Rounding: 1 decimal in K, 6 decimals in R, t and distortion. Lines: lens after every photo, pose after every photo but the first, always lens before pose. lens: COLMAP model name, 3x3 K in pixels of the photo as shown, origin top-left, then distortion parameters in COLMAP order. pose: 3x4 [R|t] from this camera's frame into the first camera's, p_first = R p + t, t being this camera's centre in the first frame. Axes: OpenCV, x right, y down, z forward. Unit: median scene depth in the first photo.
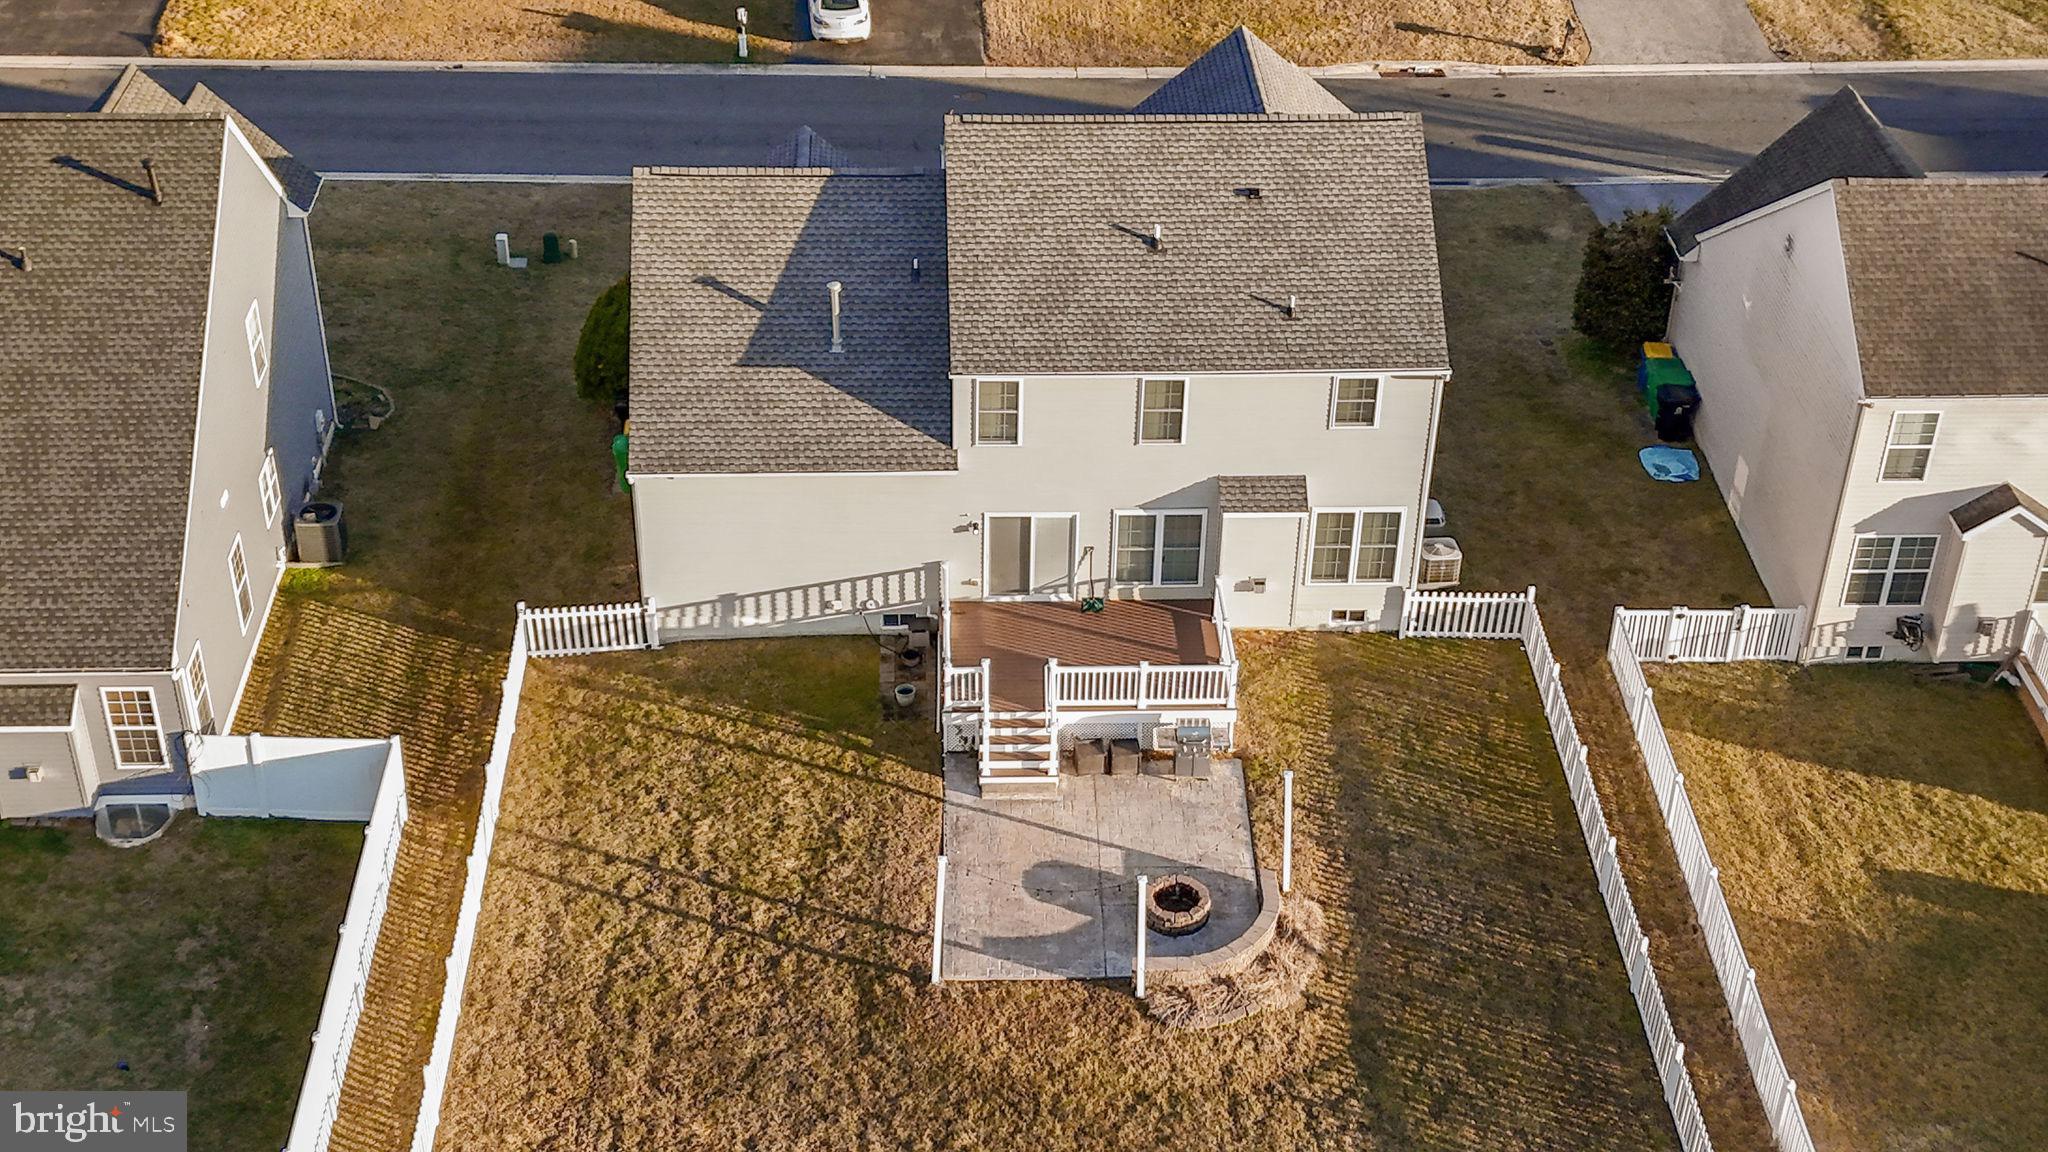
lens RADIAL K [[2541.3, 0, 1068.0], [0, 2541.3, 577.2], [0, 0, 1]] dist [0.098946, -0.006153]
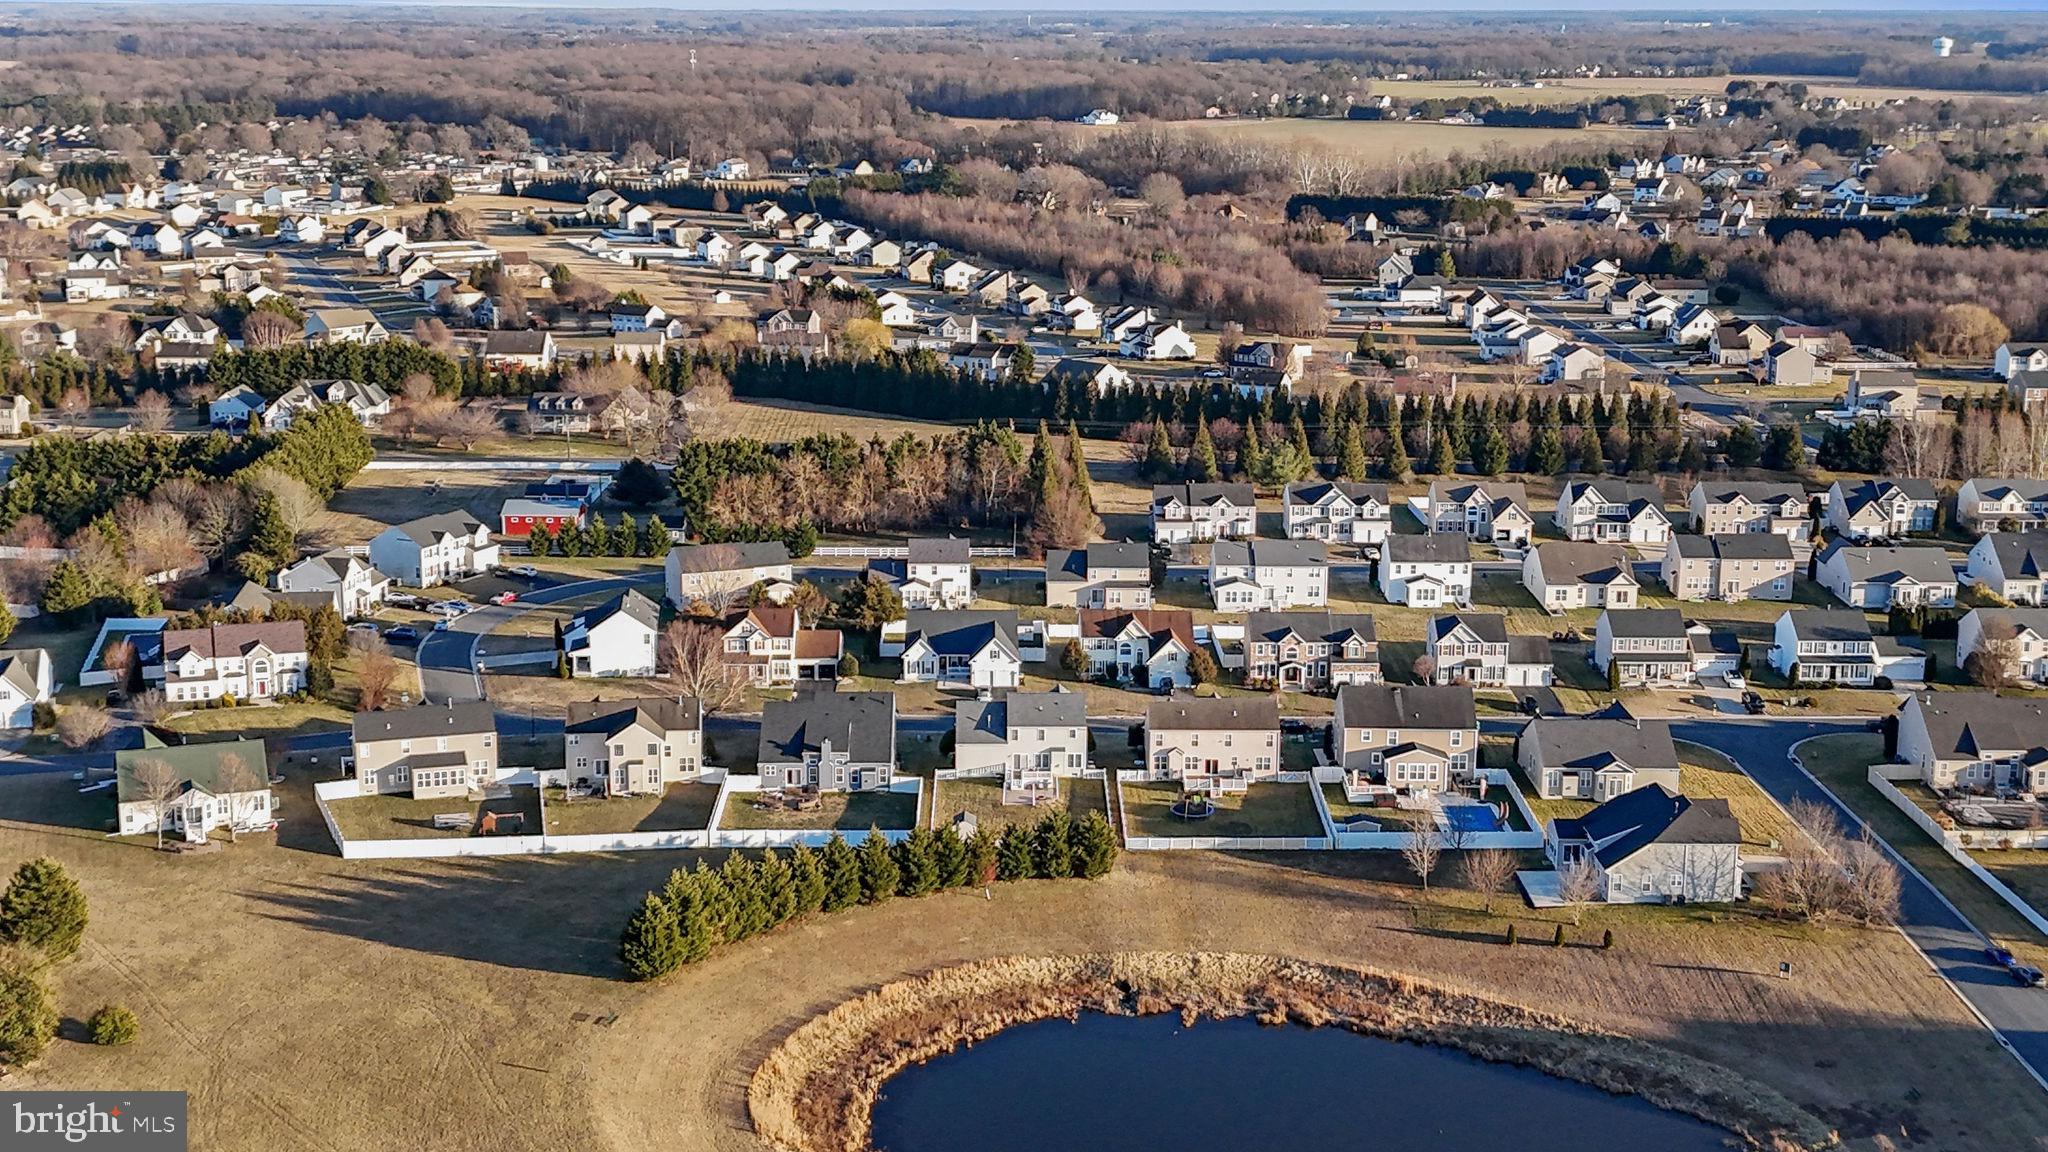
lens RADIAL K [[2541.3, 0, 1068.0], [0, 2541.3, 577.2], [0, 0, 1]] dist [0.098946, -0.006153]
pose [[0.999863, 0.001227, -0.016514, 0.199852], [-0.006901, 0.937380, -0.348241, 1.704798], [0.015052, 0.348307, 0.937260, -4.868406]]
